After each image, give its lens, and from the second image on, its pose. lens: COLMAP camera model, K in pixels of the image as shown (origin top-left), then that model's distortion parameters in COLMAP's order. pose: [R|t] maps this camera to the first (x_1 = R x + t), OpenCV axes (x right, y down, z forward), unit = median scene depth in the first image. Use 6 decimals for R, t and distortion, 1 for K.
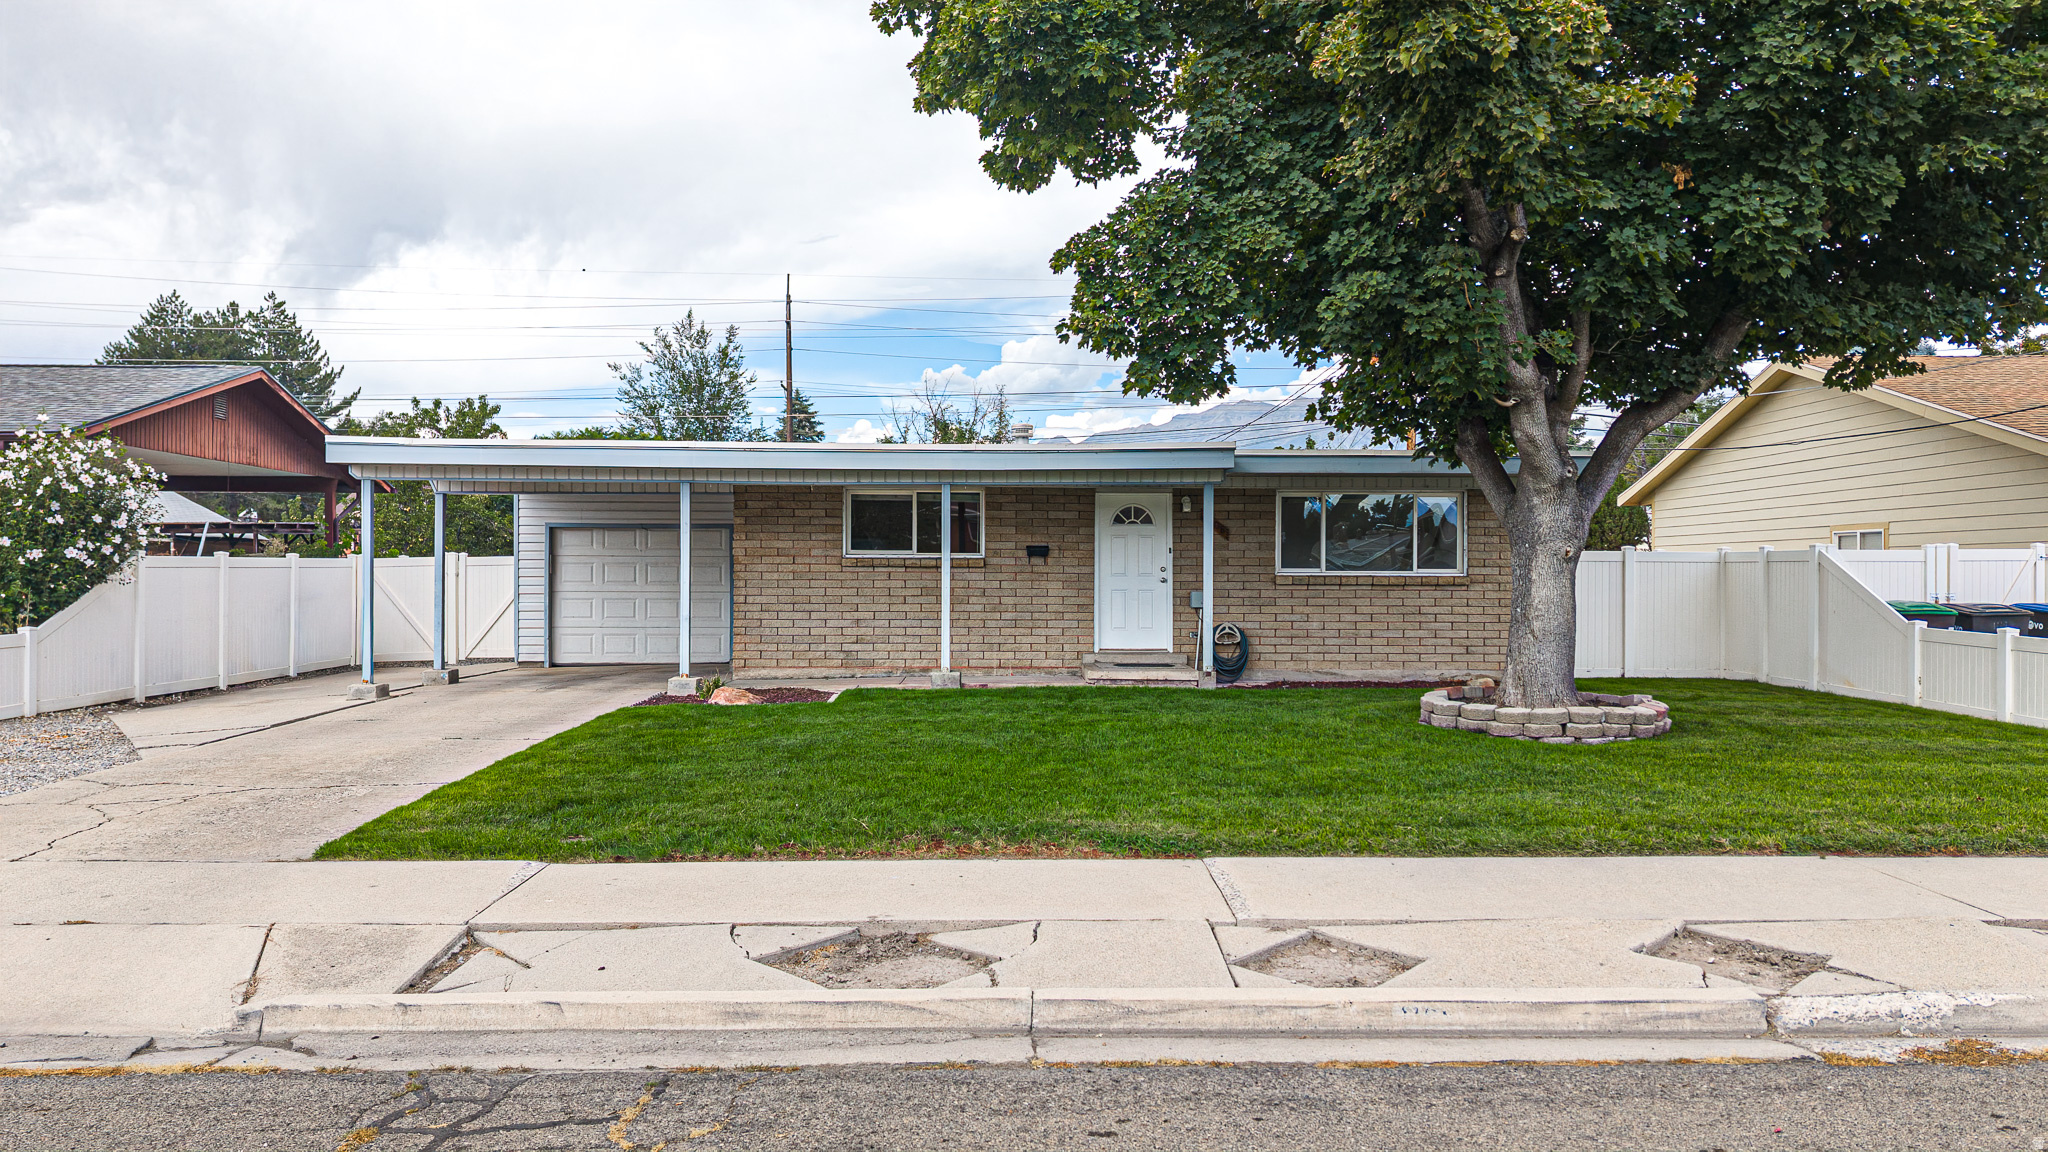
lens RADIAL K [[1363.9, 0, 1025.1], [0, 1363.9, 577.6], [0, 0, 1]] dist [0.007309, -0.007835]
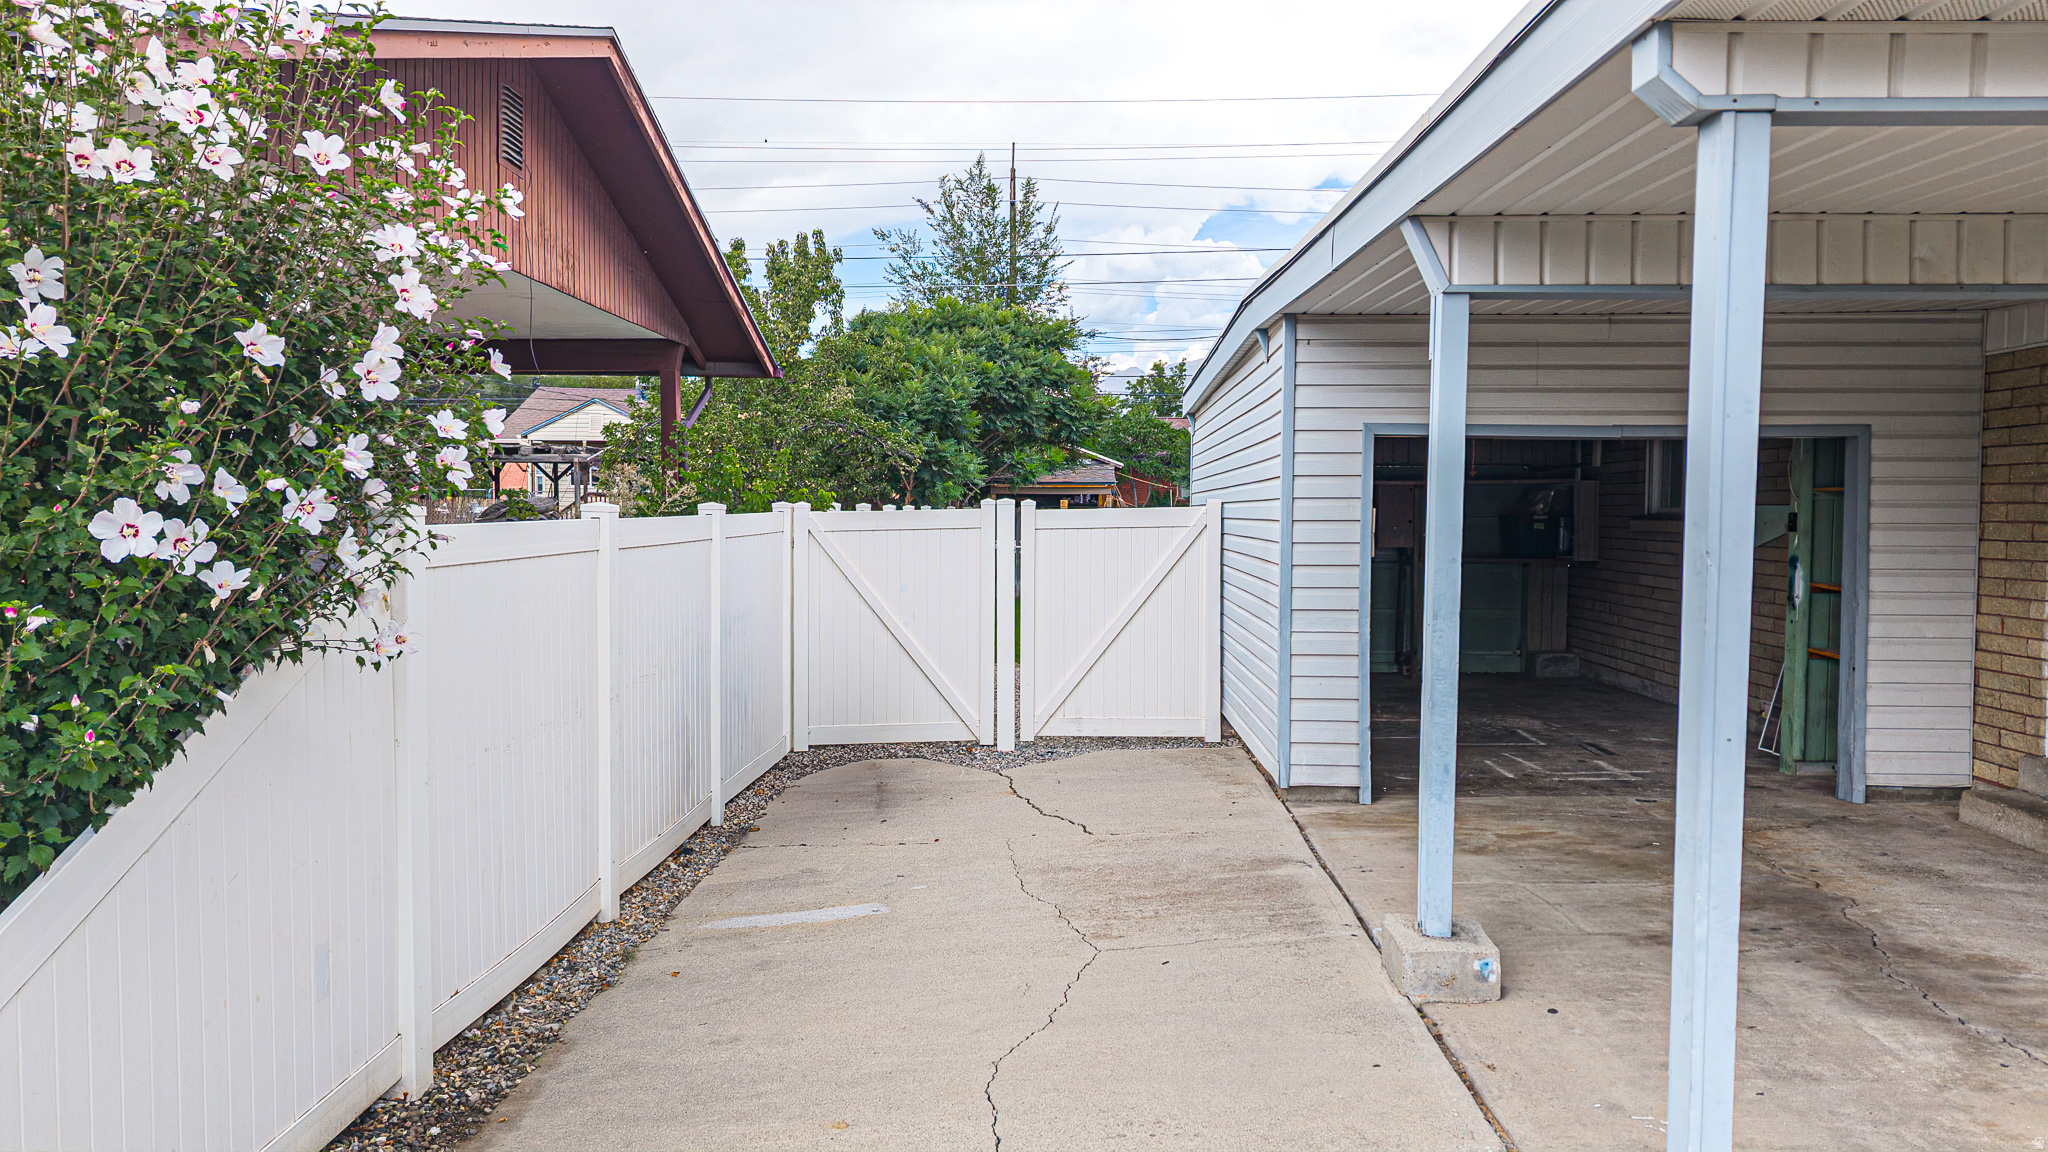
lens RADIAL K [[1363.9, 0, 1025.3], [0, 1363.9, 570.6], [0, 0, 1]] dist [0.007309, -0.007835]
pose [[0.998647, 0.003490, -0.051877, -0.551829], [-0.001221, 0.999044, 0.043708, -0.020201], [0.051980, -0.043586, 0.997697, 0.798717]]
